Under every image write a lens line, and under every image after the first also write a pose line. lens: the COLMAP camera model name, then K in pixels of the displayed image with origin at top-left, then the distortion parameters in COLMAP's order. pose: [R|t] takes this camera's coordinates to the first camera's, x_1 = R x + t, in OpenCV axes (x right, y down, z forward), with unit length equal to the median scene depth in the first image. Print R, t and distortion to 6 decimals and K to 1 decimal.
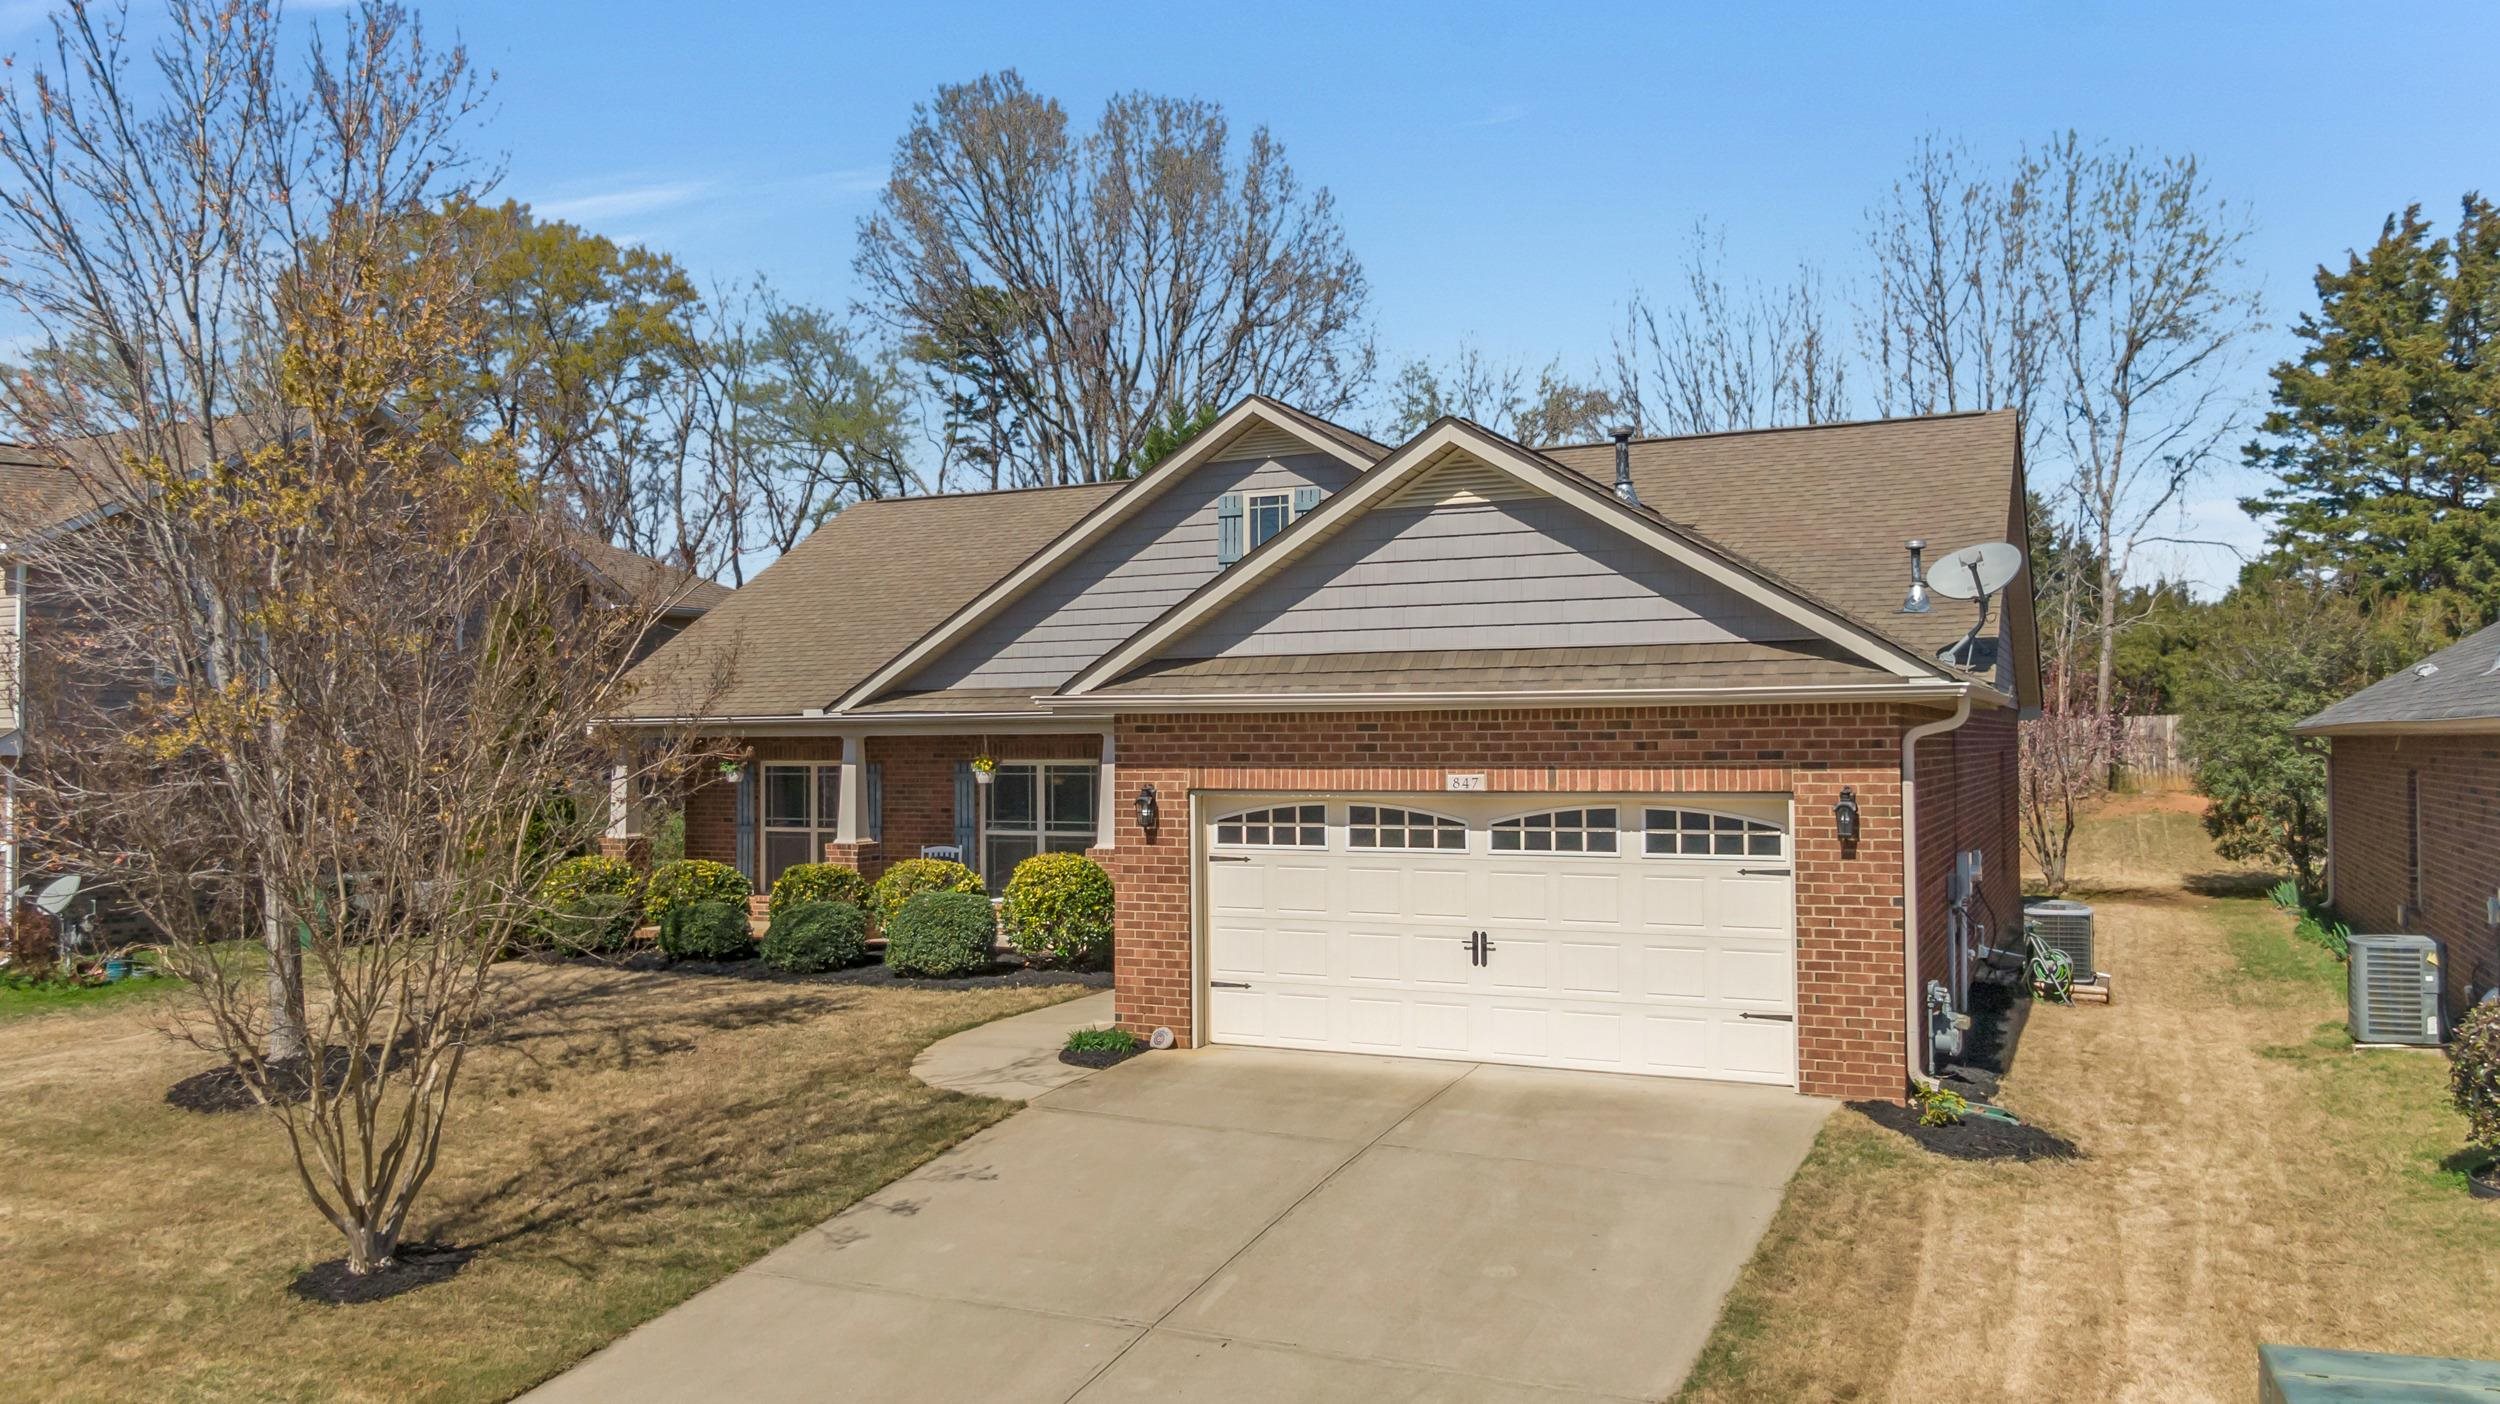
lens RADIAL K [[1835.2, 0, 1250.0], [0, 1835.2, 702.0], [0, 0, 1]] dist [-0.006889, -0.073050]
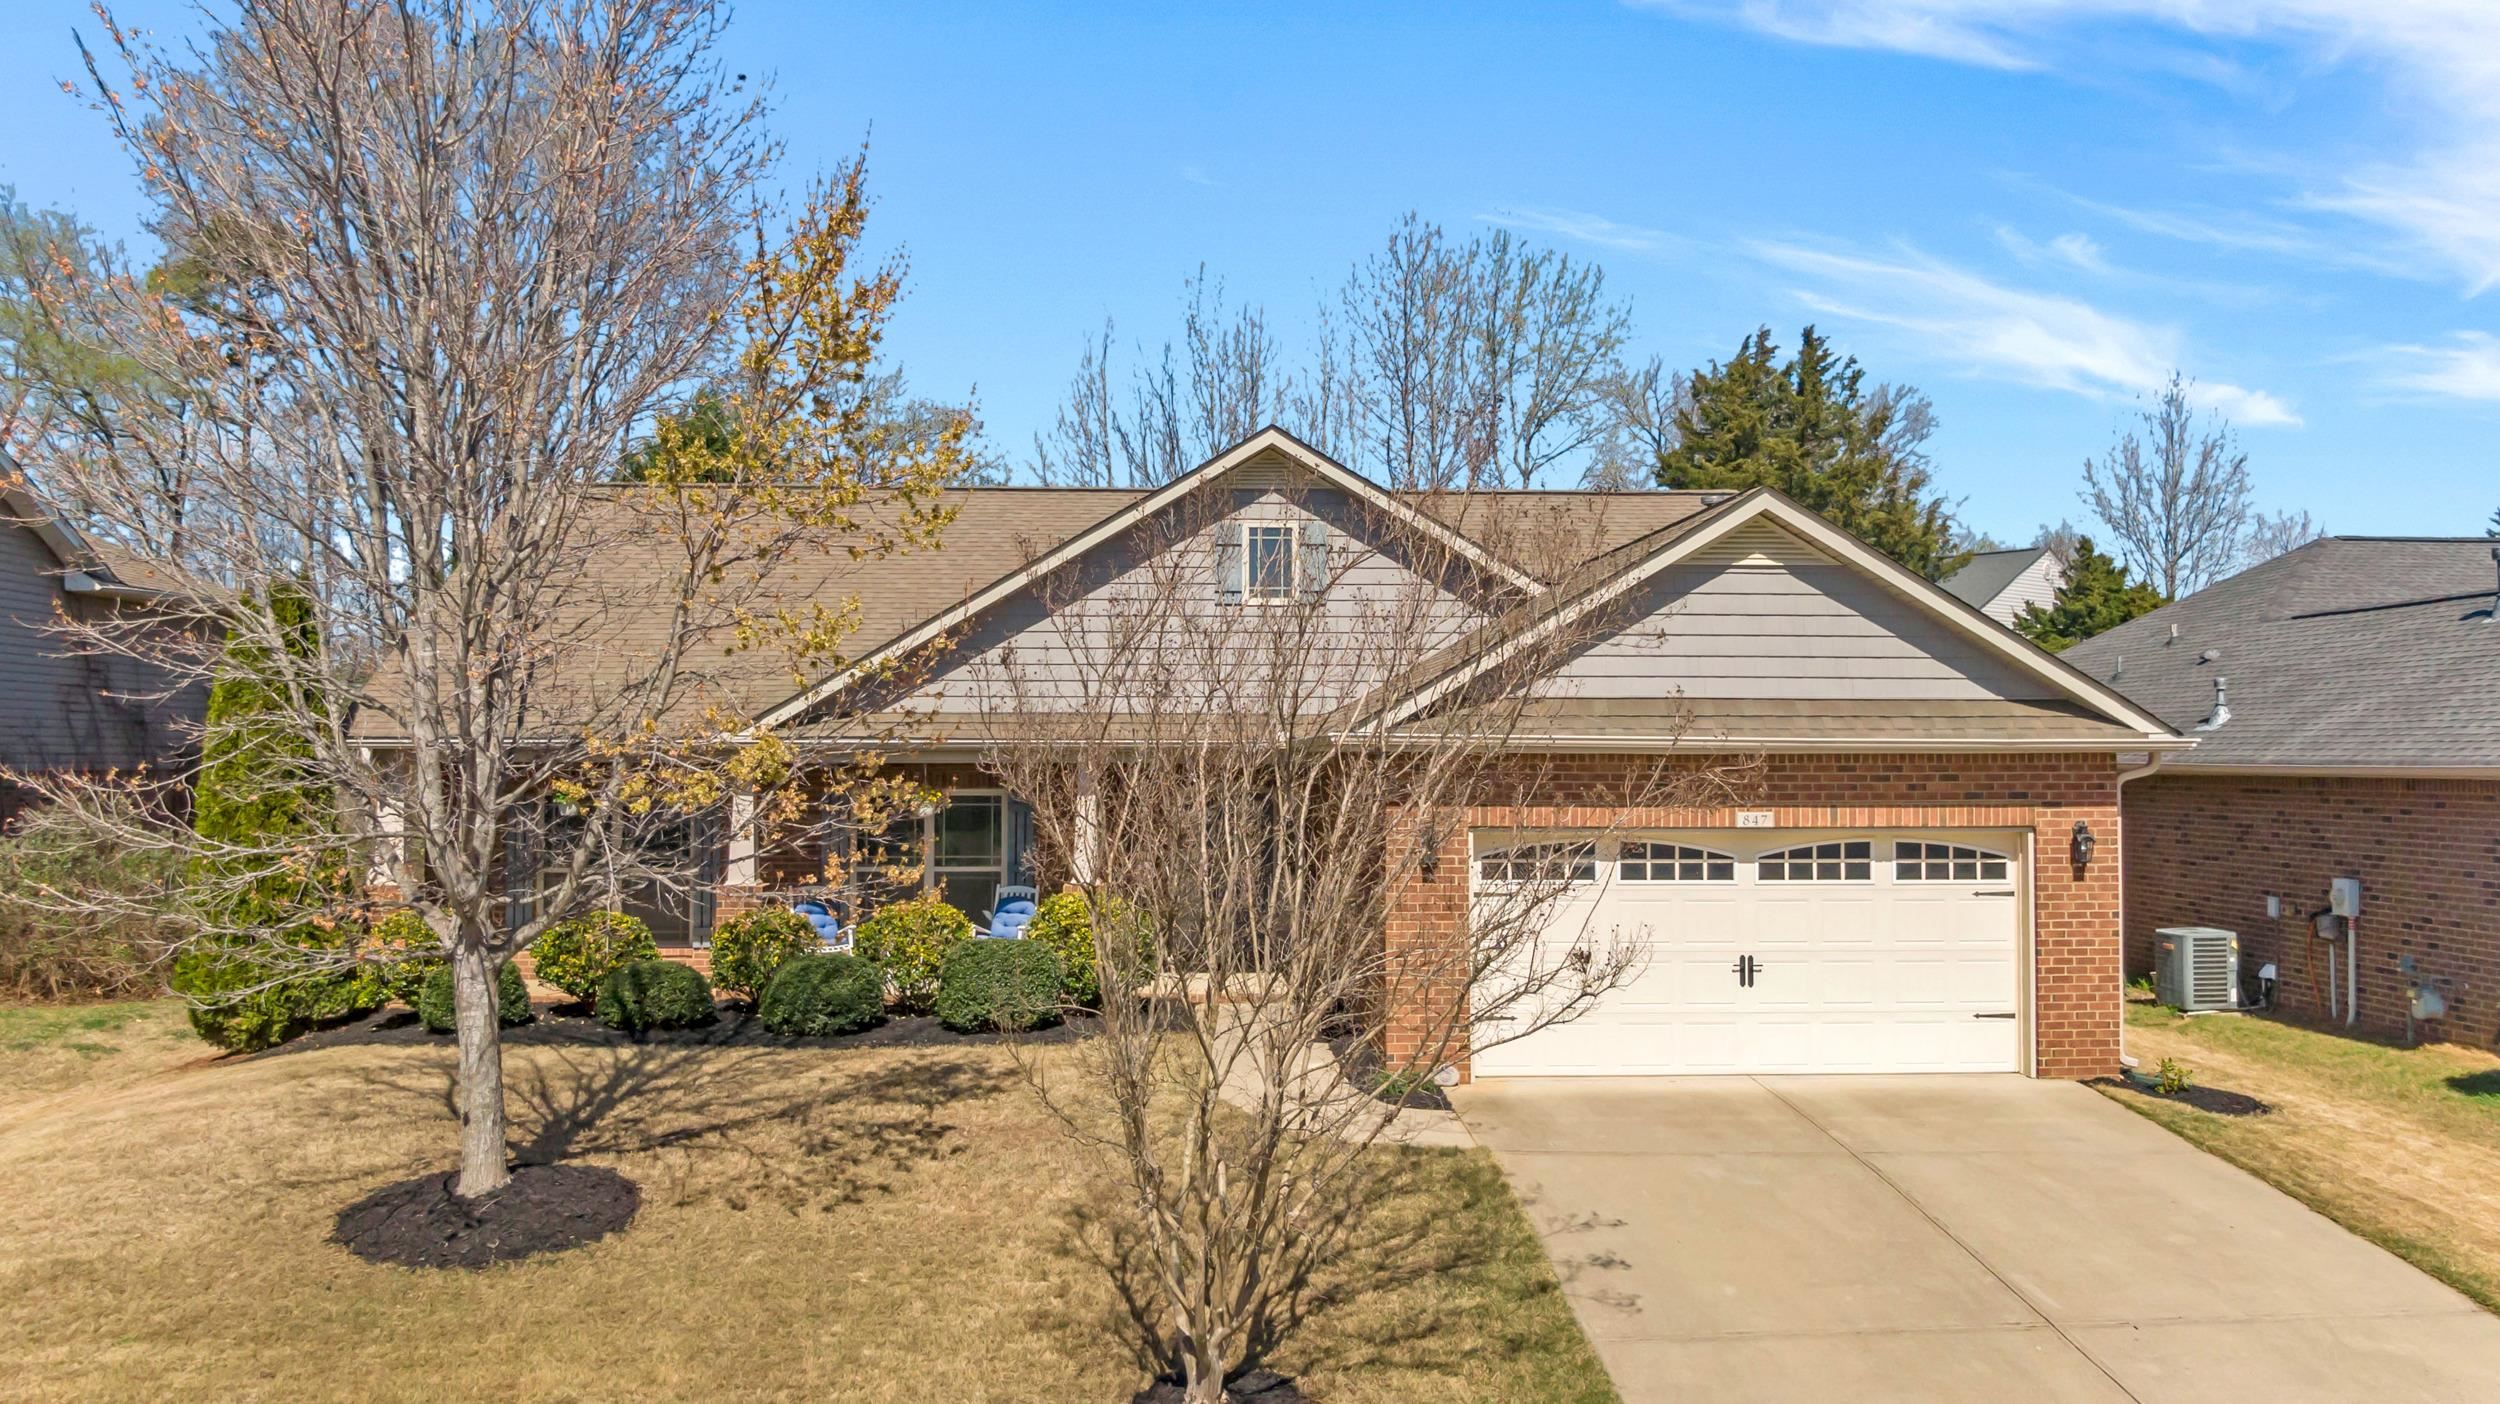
lens RADIAL K [[1842.4, 0, 1250.0], [0, 1842.4, 702.0], [0, 0, 1]] dist [-0.051304, -0.007314]
pose [[0.882105, 0.021987, 0.470539, -0.674170], [-0.018764, 0.999757, -0.011539, -0.008171], [-0.470678, 0.001350, 0.882304, 0.177925]]
